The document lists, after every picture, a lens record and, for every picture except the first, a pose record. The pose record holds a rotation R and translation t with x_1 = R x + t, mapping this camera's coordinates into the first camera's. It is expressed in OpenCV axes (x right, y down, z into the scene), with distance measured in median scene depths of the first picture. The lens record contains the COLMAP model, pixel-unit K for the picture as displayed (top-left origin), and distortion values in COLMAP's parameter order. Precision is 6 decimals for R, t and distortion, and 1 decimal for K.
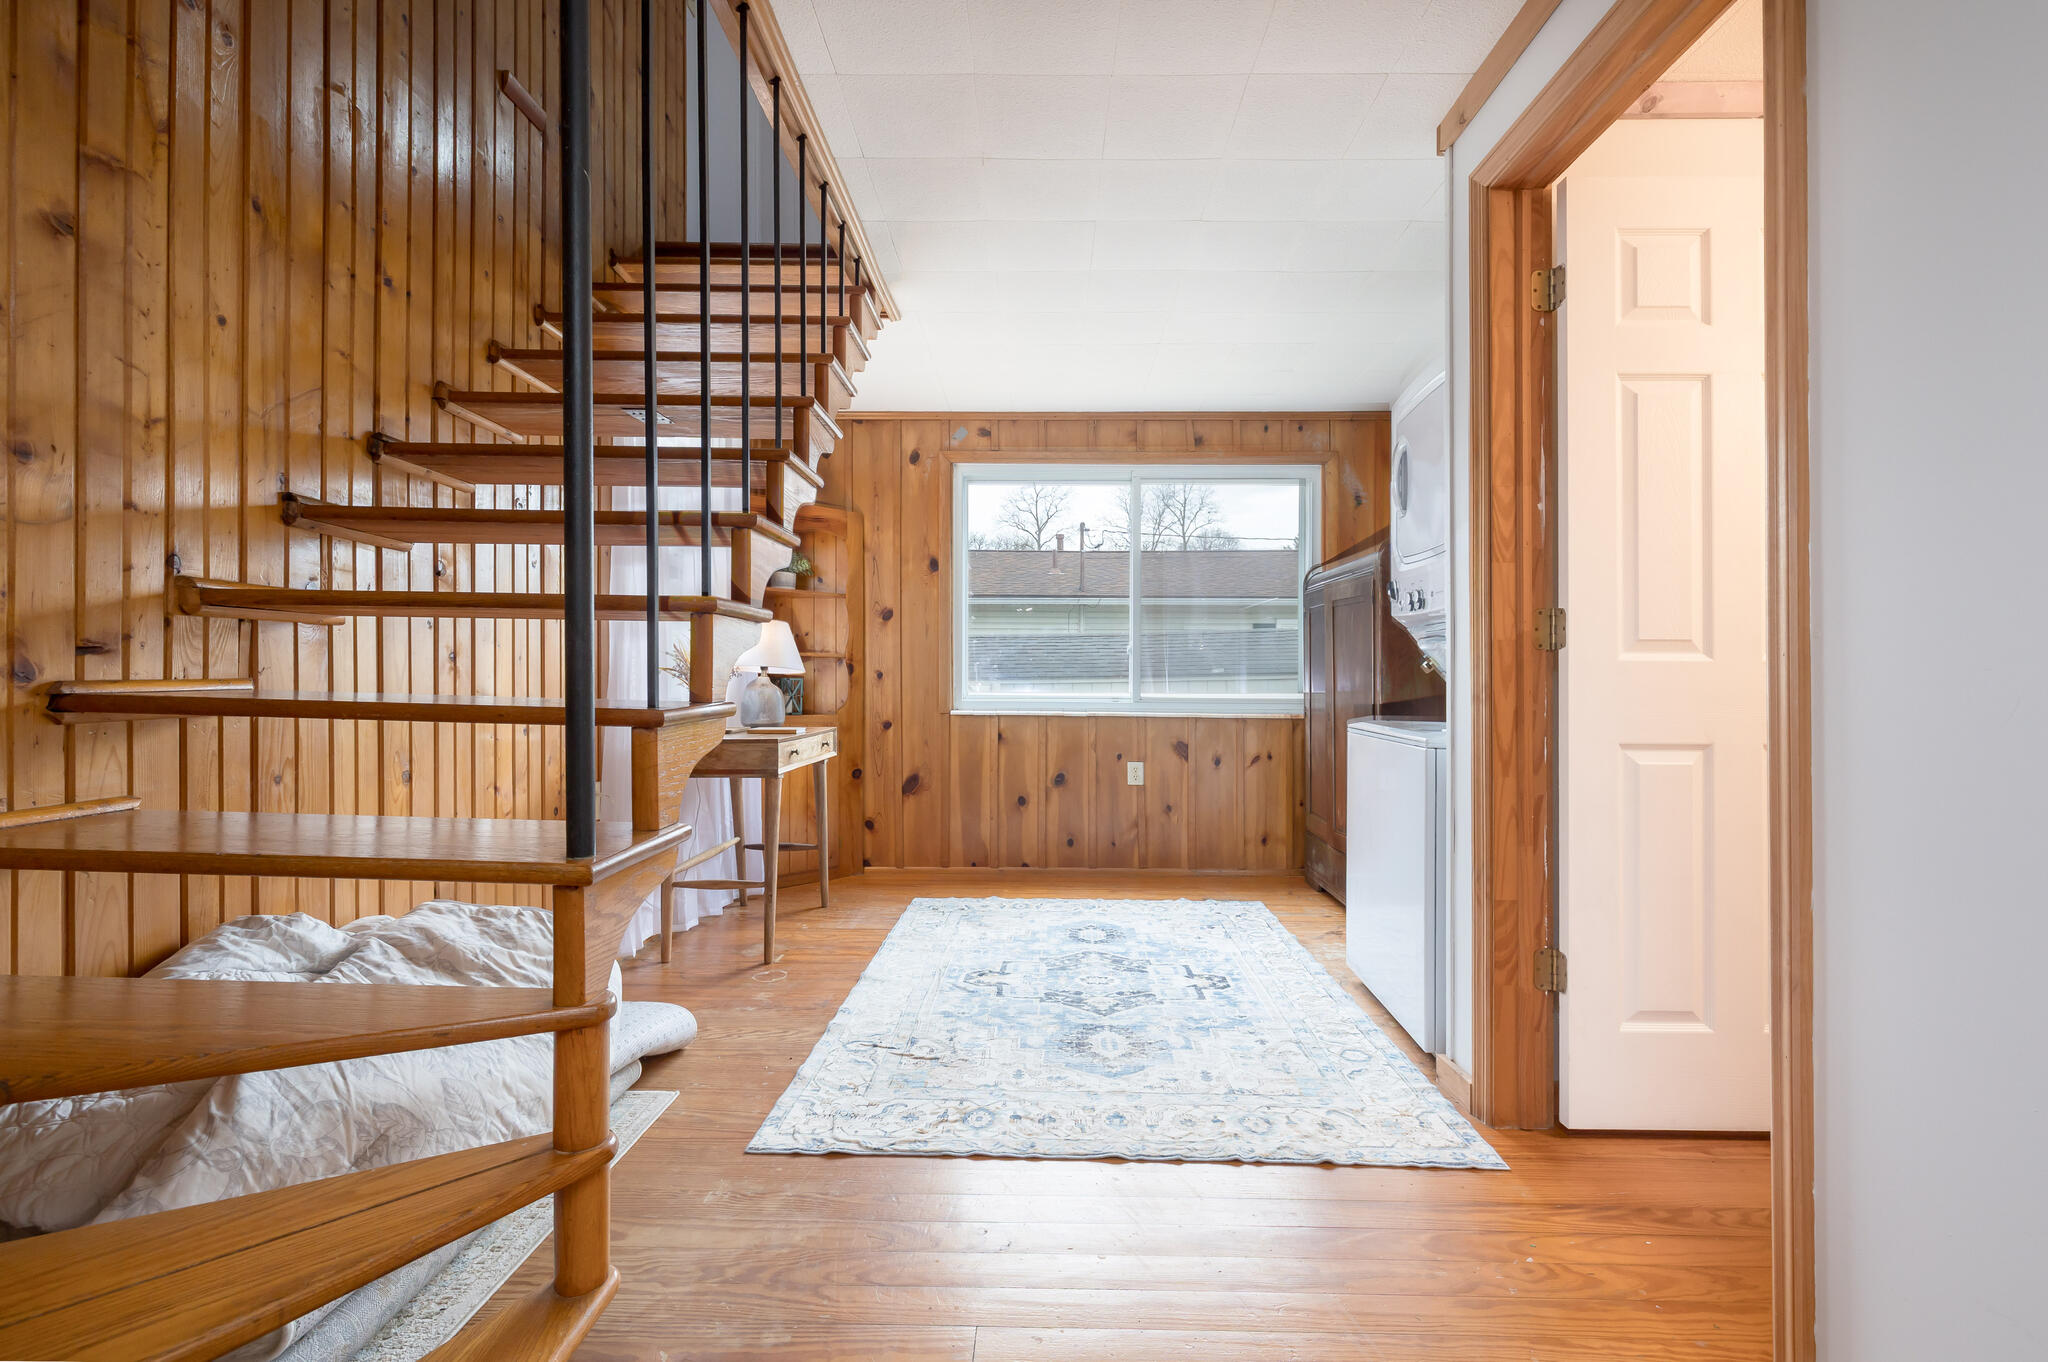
lens RADIAL K [[872.9, 0, 1029.0], [0, 872.9, 681.2], [0, 0, 1]] dist [-0.000727, 0.000052]
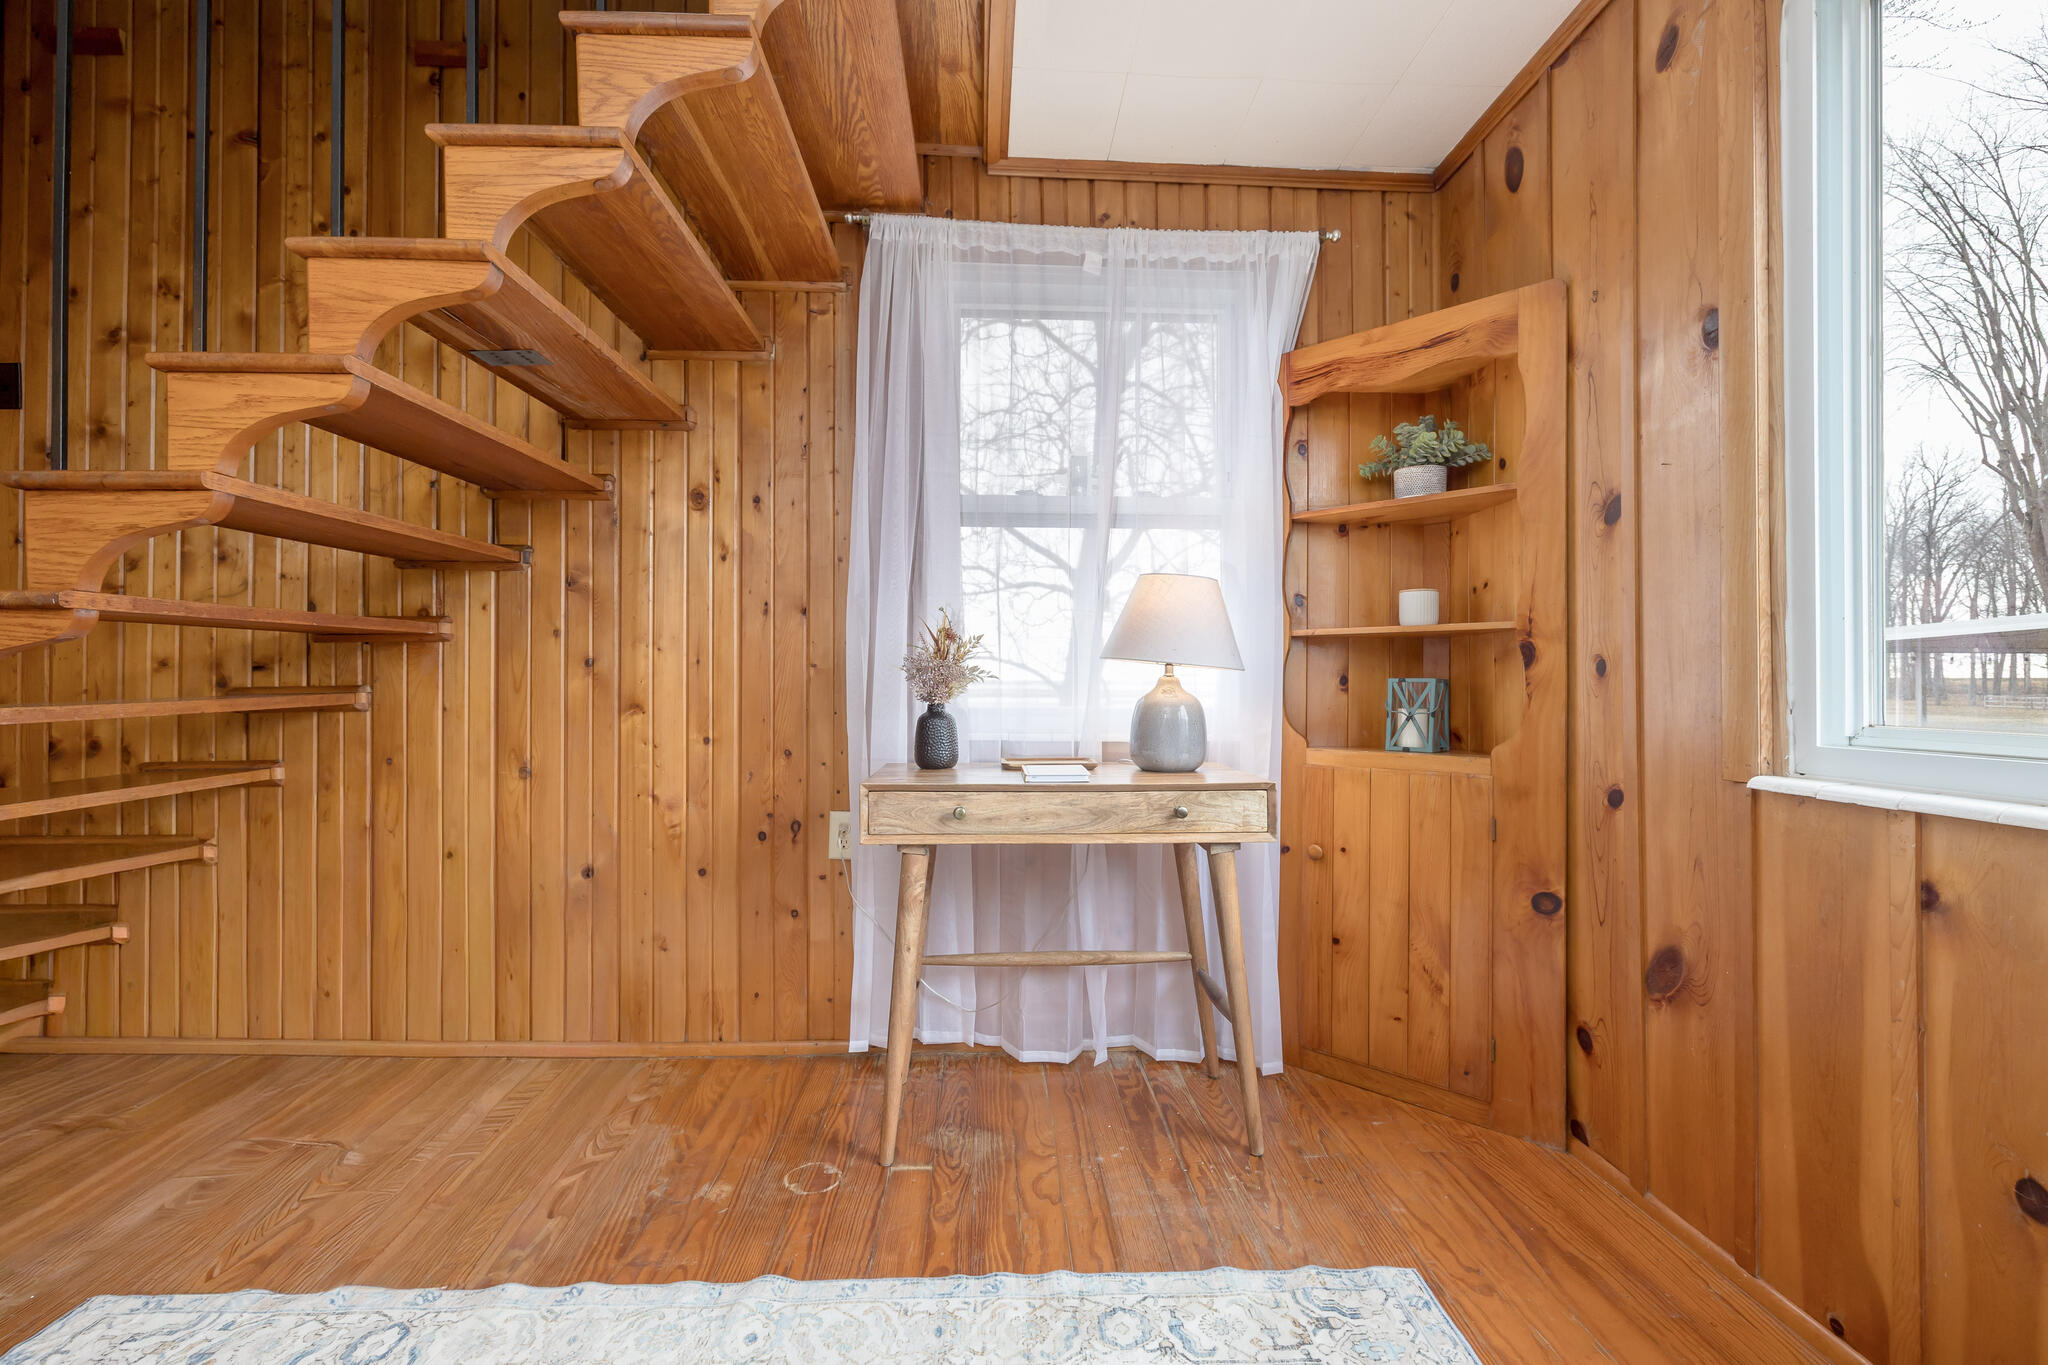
lens RADIAL K [[872.9, 0, 1025.4], [0, 872.9, 684.3], [0, 0, 1]] dist [-0.000727, 0.000052]
pose [[0.069418, 0.002567, -0.997584, 0.201787], [0.003363, 0.999990, 0.002807, -0.001486], [0.997582, -0.003550, 0.069409, 0.716908]]
